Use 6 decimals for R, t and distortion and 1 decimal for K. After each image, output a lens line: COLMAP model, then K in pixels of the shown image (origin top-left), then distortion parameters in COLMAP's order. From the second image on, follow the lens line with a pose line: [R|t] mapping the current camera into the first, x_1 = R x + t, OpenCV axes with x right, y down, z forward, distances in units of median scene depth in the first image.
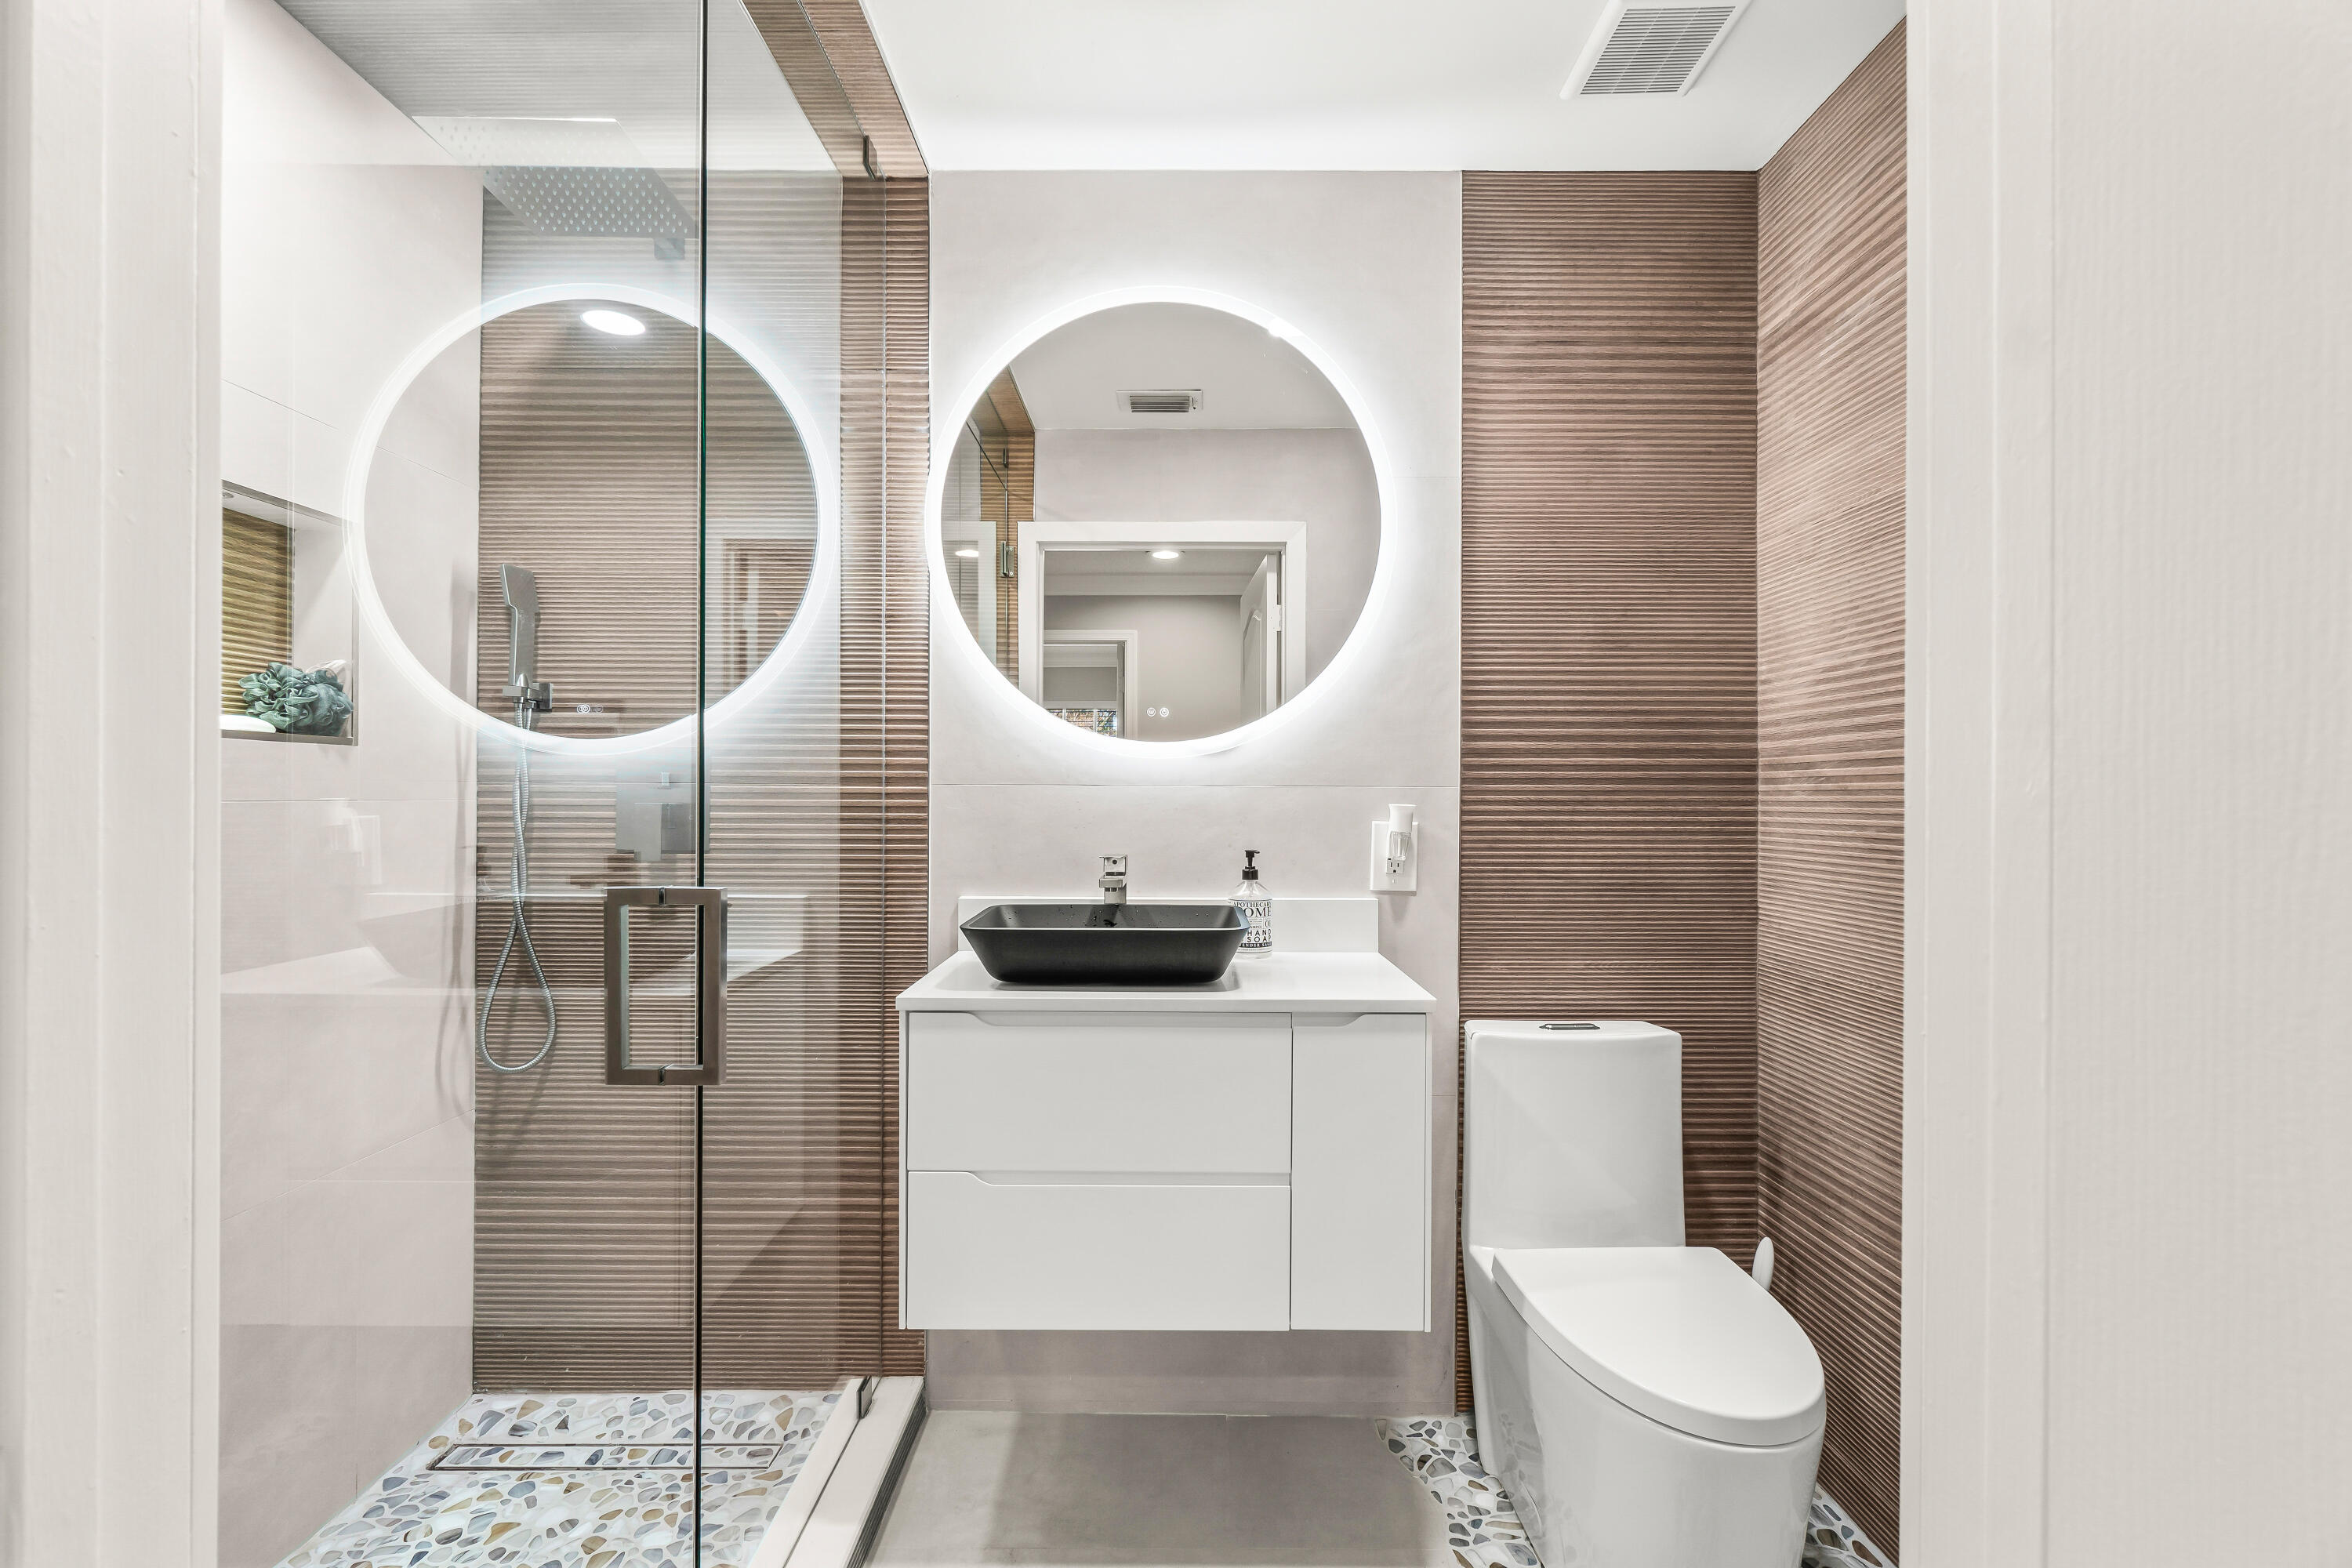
lens RADIAL K [[1019.4, 0, 1181.0], [0, 1019.4, 795.1], [0, 0, 1]] dist [-0.009529, 0.004181]
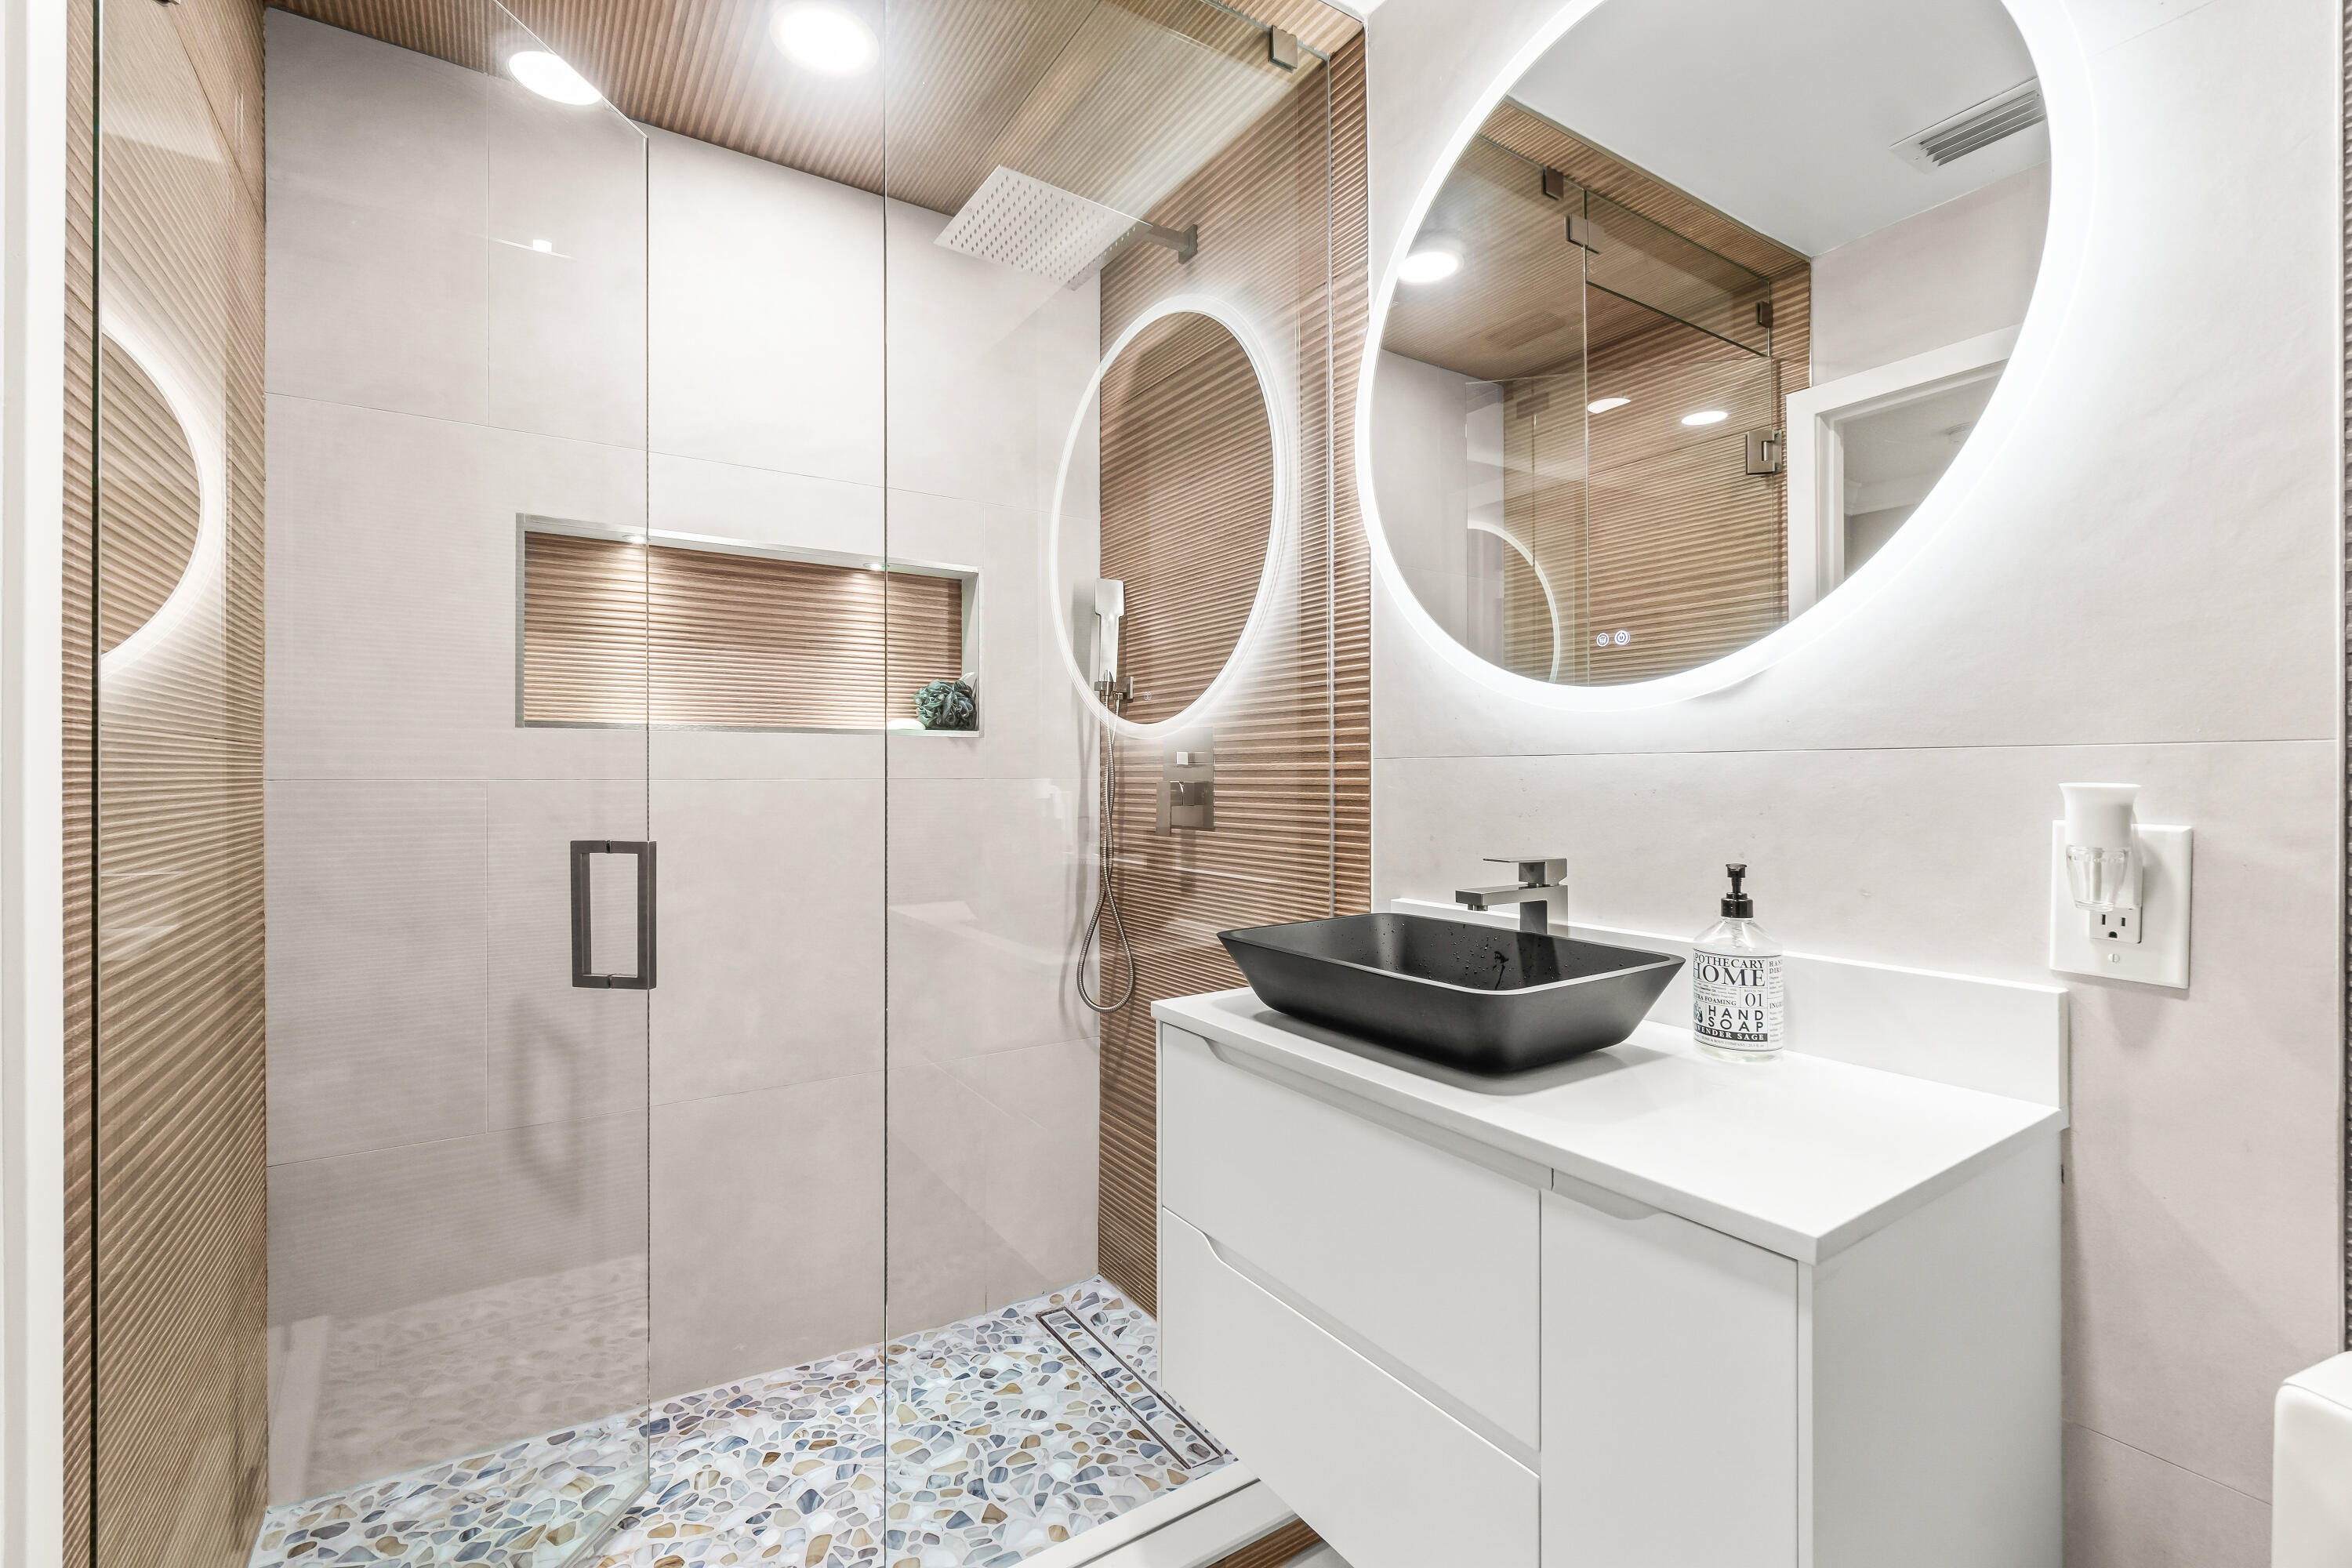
lens RADIAL K [[1019.4, 0, 1178.5], [0, 1019.4, 775.4], [0, 0, 1]] dist [-0.009529, 0.004181]
pose [[0.545604, -0.004536, -0.838031, 0.363719], [0.004624, 0.999986, -0.002402, 0.004274], [0.838031, -0.002564, 0.545617, 0.422225]]
